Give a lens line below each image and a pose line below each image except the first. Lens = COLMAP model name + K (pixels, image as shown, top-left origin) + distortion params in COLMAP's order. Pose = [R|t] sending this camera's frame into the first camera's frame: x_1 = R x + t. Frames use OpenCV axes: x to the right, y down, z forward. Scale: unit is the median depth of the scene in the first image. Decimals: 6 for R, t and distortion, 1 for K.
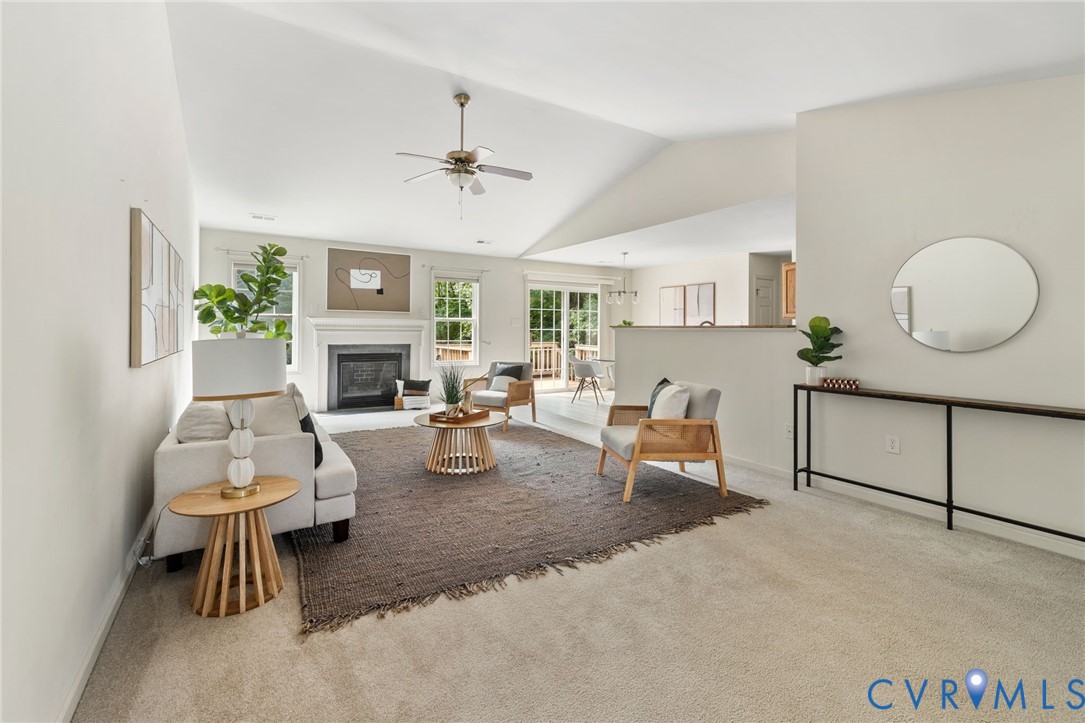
lens RADIAL K [[482.2, 0, 537.5], [0, 482.2, 326.2], [0, 0, 1]] dist [0.001238, 0.000240]
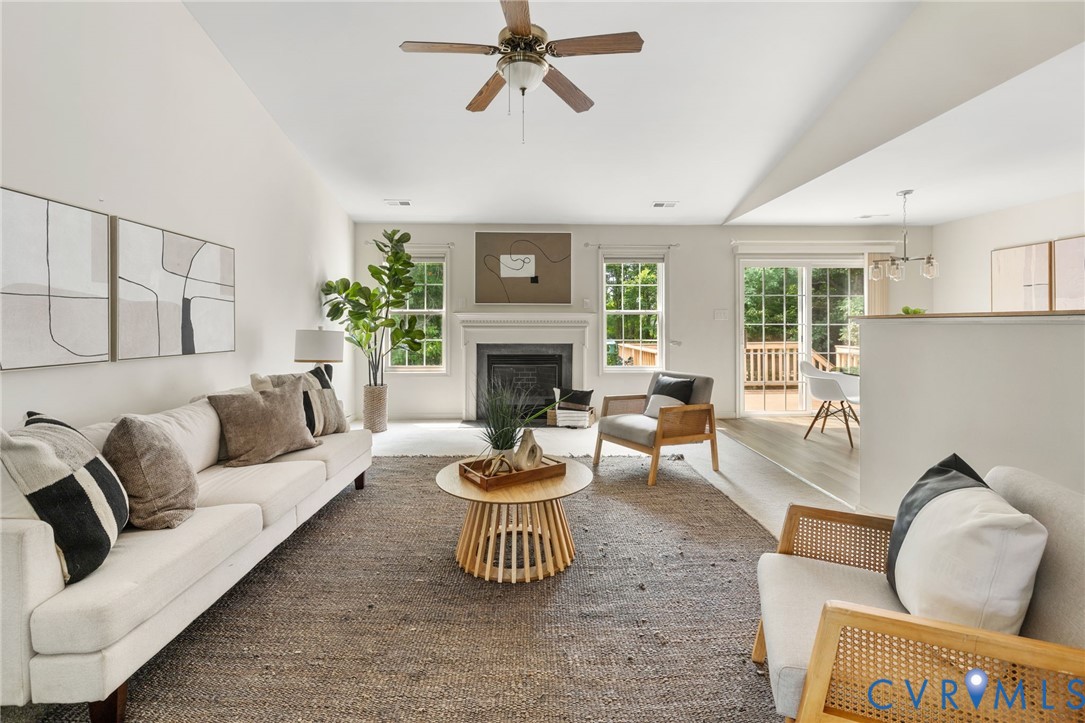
lens RADIAL K [[482.2, 0, 542.7], [0, 482.2, 324.8], [0, 0, 1]] dist [0.001238, 0.000240]
pose [[0.866242, -0.007999, -0.499561, 0.204458], [0.010158, 0.999947, 0.001603, 0.008452], [0.499521, -0.006463, 0.866277, 0.613189]]
